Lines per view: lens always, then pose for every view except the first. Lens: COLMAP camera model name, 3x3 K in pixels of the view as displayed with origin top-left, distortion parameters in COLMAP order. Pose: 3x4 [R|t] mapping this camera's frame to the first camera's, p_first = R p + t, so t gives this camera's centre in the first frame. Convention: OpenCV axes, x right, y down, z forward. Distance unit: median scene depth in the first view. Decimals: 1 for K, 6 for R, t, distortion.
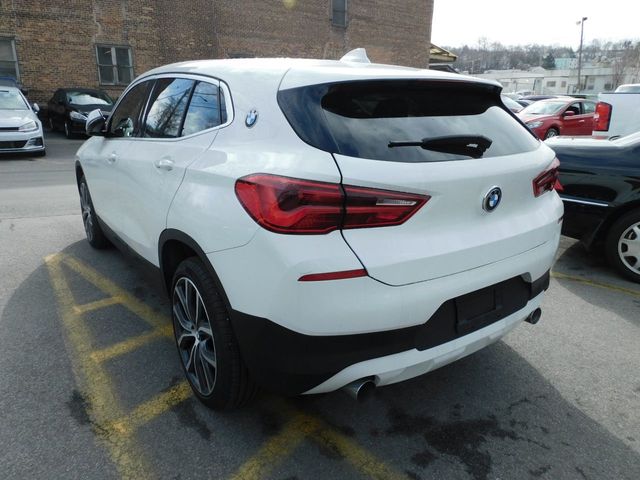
lens RADIAL K [[445.4, 0, 320.0], [0, 445.4, 240.0], [0, 0, 1]] dist [-0.003704, -0.005908]
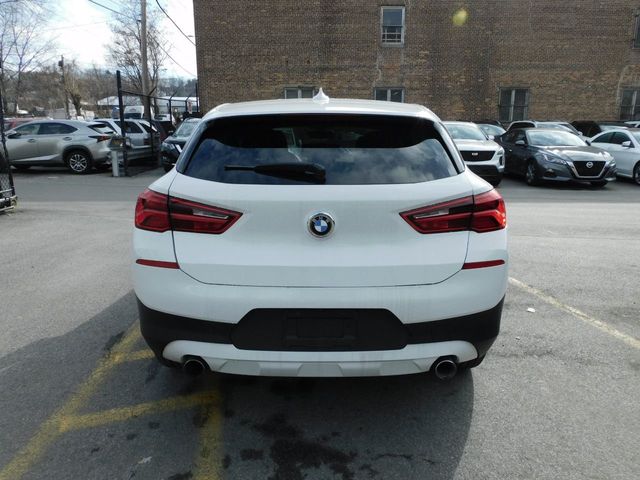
lens RADIAL K [[446.7, 0, 320.0], [0, 446.7, 240.0], [0, 0, 1]] dist [-0.003334, -0.004103]
pose [[0.819698, 0.116277, -0.560870, 0.771457], [-0.157127, 0.987263, -0.024964, -0.022060], [0.550823, 0.108591, 0.827527, 0.107996]]
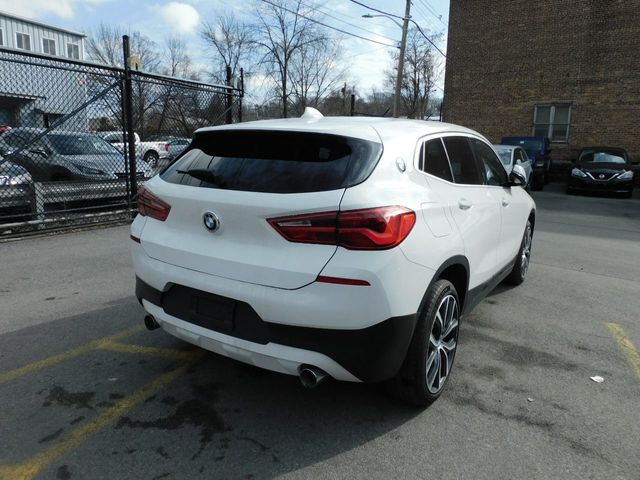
lens RADIAL K [[445.4, 0, 320.0], [0, 445.4, 240.0], [0, 0, 1]] dist [-0.003704, -0.005908]
pose [[0.386503, 0.176020, -0.905335, 1.299872], [-0.288752, 0.955364, 0.062474, -0.163508], [0.875921, 0.237271, 0.420077, 0.596308]]
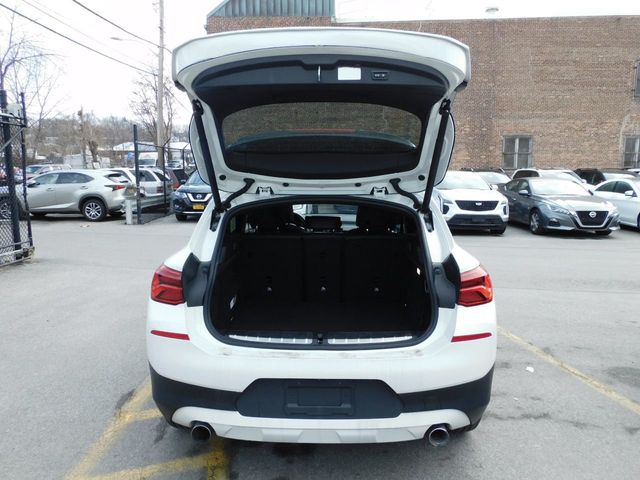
lens RADIAL K [[446.6, 0, 320.4], [0, 446.6, 242.8], [0, 0, 1]] dist [-0.003573, -0.002019]
pose [[0.808894, 0.066691, -0.584160, 0.827563], [-0.160230, 0.980944, -0.109883, -0.087135], [0.565700, 0.182484, 0.804166, 0.041097]]
